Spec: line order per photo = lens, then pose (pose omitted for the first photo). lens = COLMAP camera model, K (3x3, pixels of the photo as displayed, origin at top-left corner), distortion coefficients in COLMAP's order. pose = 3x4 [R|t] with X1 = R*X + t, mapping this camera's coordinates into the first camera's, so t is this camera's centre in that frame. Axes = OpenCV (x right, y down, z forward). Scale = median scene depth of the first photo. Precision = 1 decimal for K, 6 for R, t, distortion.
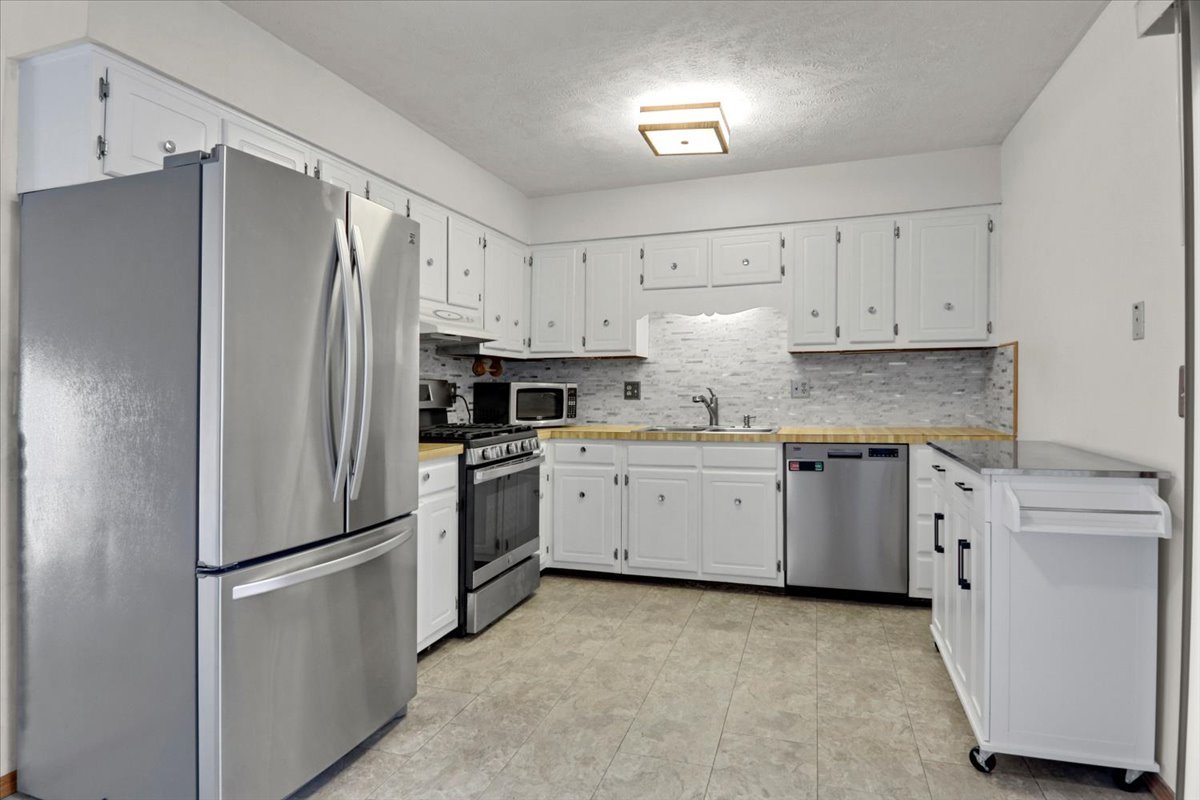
lens RADIAL K [[685.1, 0, 596.0], [0, 685.1, 397.3], [0, 0, 1]] dist [-0.012920, -0.008656]
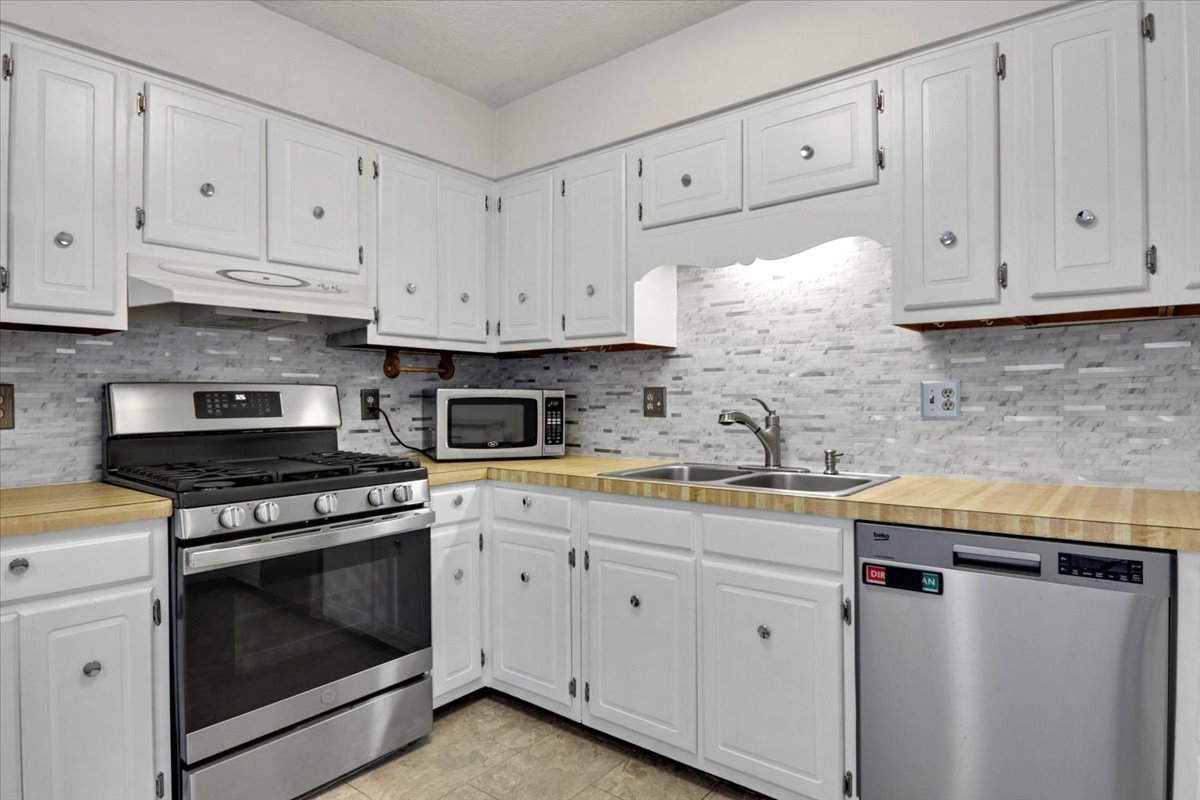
lens RADIAL K [[685.1, 0, 600.6], [0, 685.1, 392.9], [0, 0, 1]] dist [-0.012920, -0.008656]
pose [[0.940277, 0.001748, -0.340405, 0.242701], [-0.008085, 0.999819, -0.017198, -0.008050], [0.340313, 0.018923, 0.940122, 0.460630]]
